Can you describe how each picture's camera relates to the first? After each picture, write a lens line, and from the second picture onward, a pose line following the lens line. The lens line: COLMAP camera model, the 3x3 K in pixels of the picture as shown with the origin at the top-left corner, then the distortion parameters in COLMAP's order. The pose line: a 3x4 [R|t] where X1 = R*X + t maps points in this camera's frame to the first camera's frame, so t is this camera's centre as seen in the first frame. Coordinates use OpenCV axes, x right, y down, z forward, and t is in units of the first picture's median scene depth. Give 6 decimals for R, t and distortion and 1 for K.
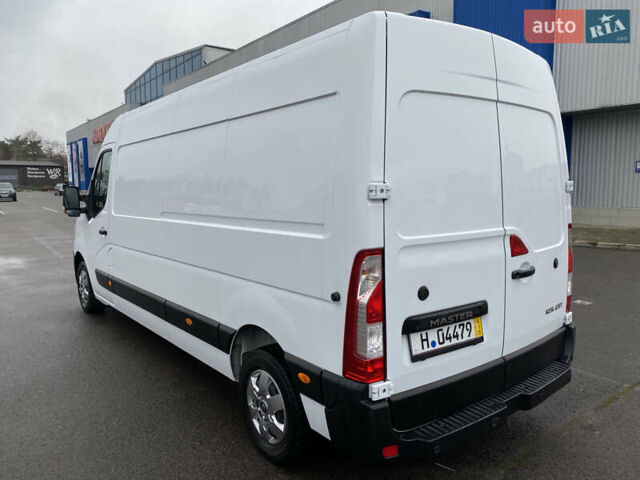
lens RADIAL K [[487.4, 0, 322.7], [0, 487.4, 235.4], [0, 0, 1]] dist [0.030982, -0.023530]
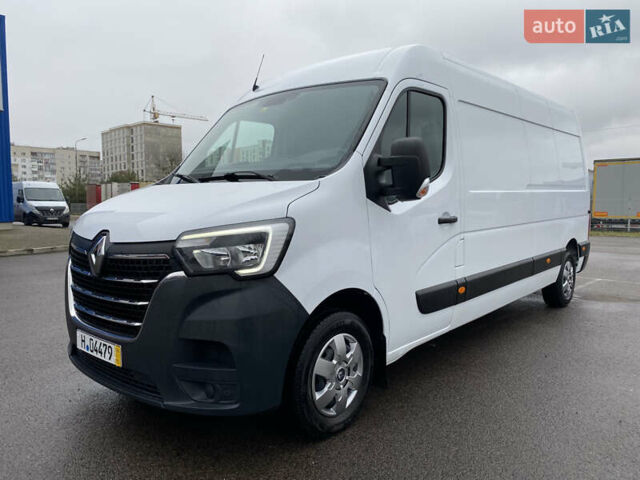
lens RADIAL K [[487.4, 0, 321.9], [0, 487.4, 239.5], [0, 0, 1]] dist [0.030982, -0.023530]
pose [[-0.164402, -0.069613, 0.983934, -1.934417], [0.108449, 0.990184, 0.088175, -0.103316], [-0.980414, 0.121203, -0.155239, 2.308798]]
